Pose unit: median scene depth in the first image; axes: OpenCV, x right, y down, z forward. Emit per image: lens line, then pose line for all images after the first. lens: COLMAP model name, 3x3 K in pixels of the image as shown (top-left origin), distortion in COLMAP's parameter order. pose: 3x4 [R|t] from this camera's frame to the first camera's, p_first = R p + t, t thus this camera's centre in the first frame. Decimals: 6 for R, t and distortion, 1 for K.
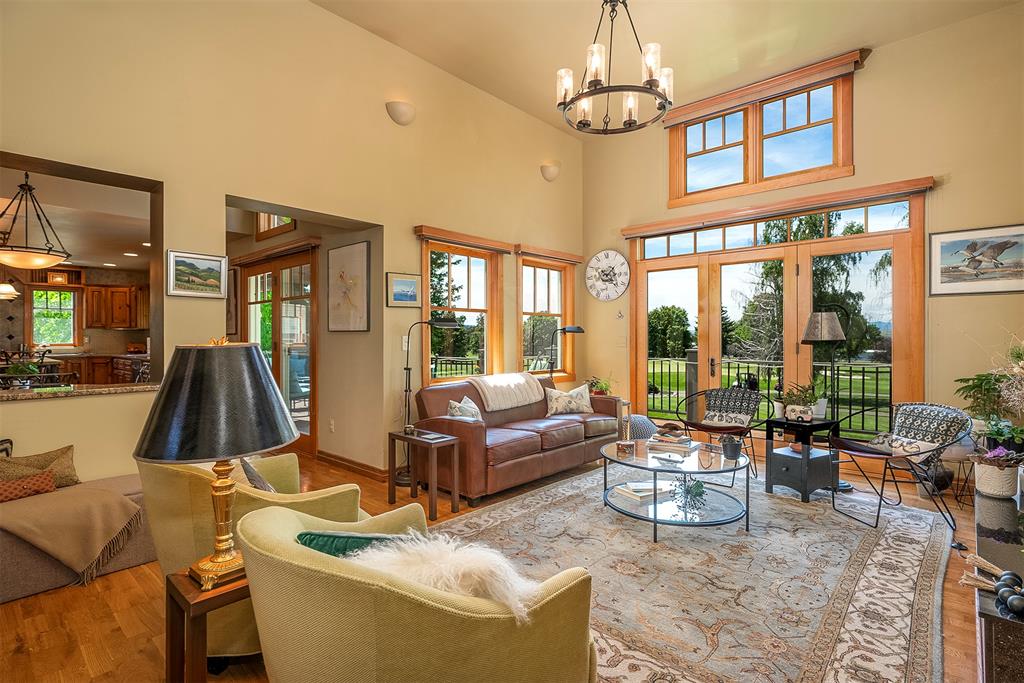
lens RADIAL K [[479.5, 0, 505.4], [0, 479.5, 339.7], [0, 0, 1]] dist [0.002381, 0.000036]
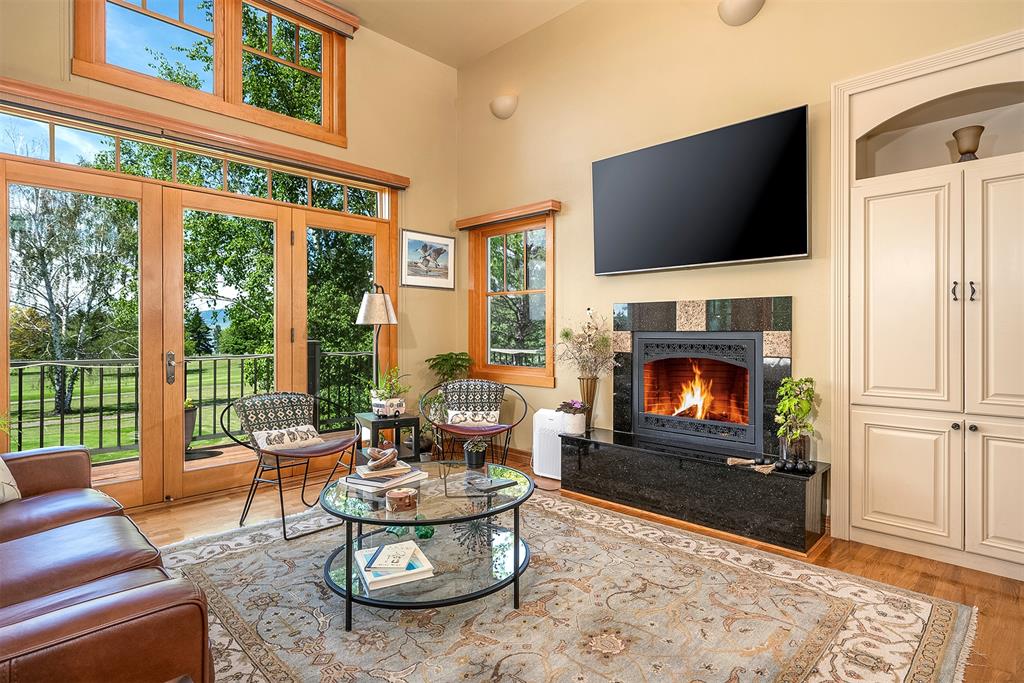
lens RADIAL K [[534.7, 0, 516.0], [0, 534.7, 334.4], [0, 0, 1]] dist [0.002872, 0.000178]
pose [[0.025702, -0.002423, 0.999667, -0.262311], [0.004327, 0.999988, 0.002313, 0.014551], [-0.999660, 0.004266, 0.025712, 0.562032]]
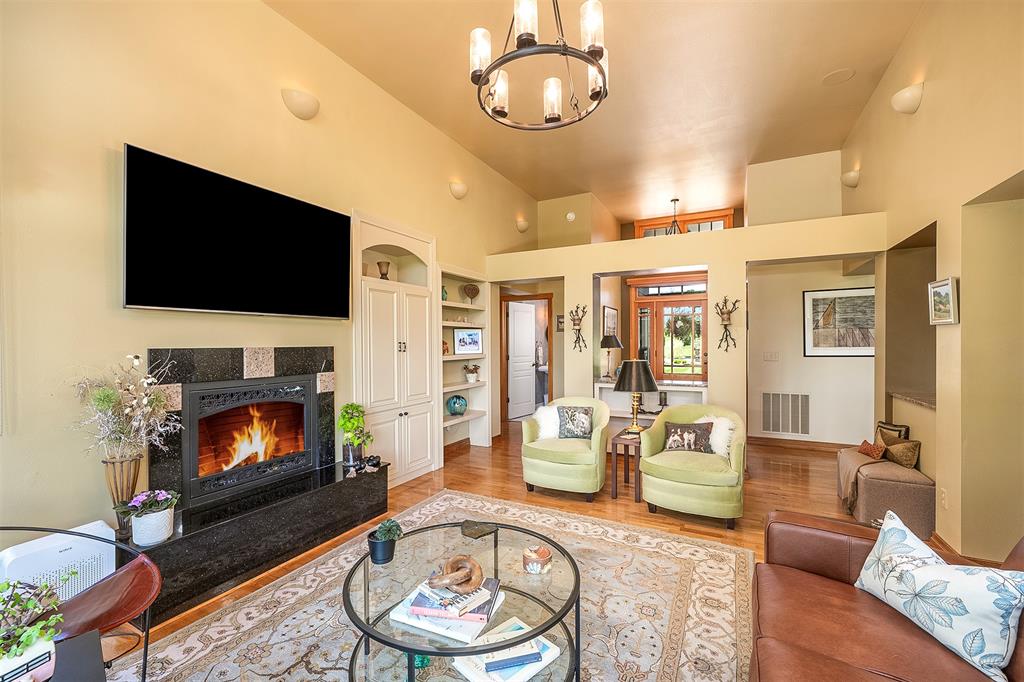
lens RADIAL K [[435.8, 0, 512.0], [0, 435.8, 341.0], [0, 0, 1]] dist [-0.000772, -0.000093]
pose [[-0.961132, 0.007326, -0.275992, 0.285716], [0.006202, 0.999969, 0.004943, -0.037128], [0.276019, 0.003039, -0.961147, 1.010473]]
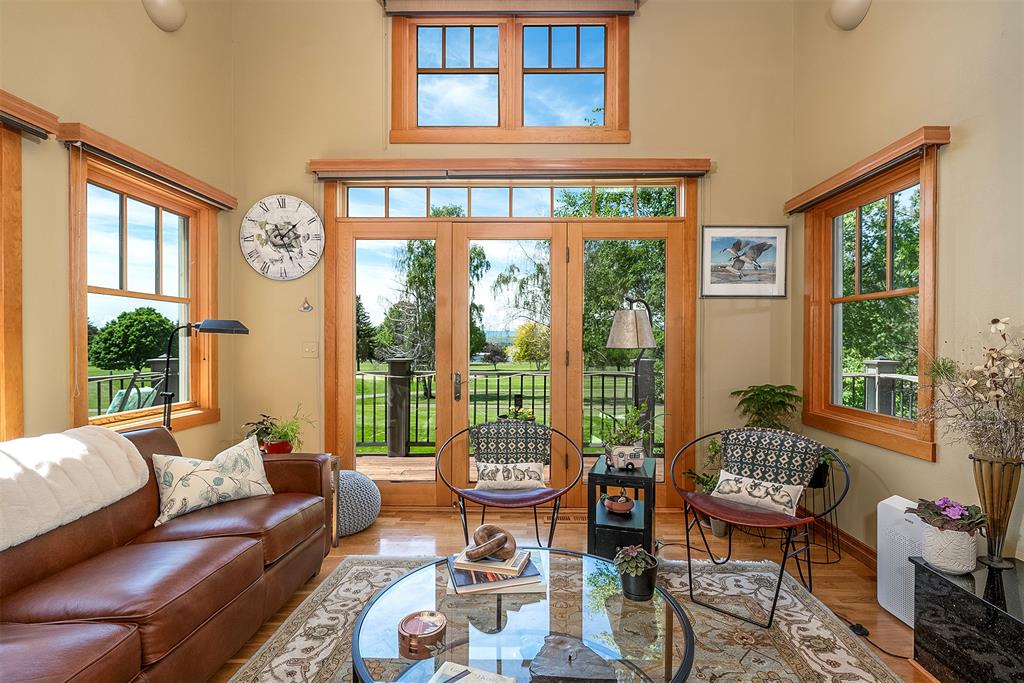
lens RADIAL K [[490.5, 0, 523.9], [0, 490.5, 346.3], [0, 0, 1]] dist [0.001917, -0.000157]
pose [[0.741042, -0.001238, 0.671457, 0.033731], [-0.001076, 0.999995, 0.003032, -0.003041], [-0.671457, -0.002969, 0.741037, 0.440043]]
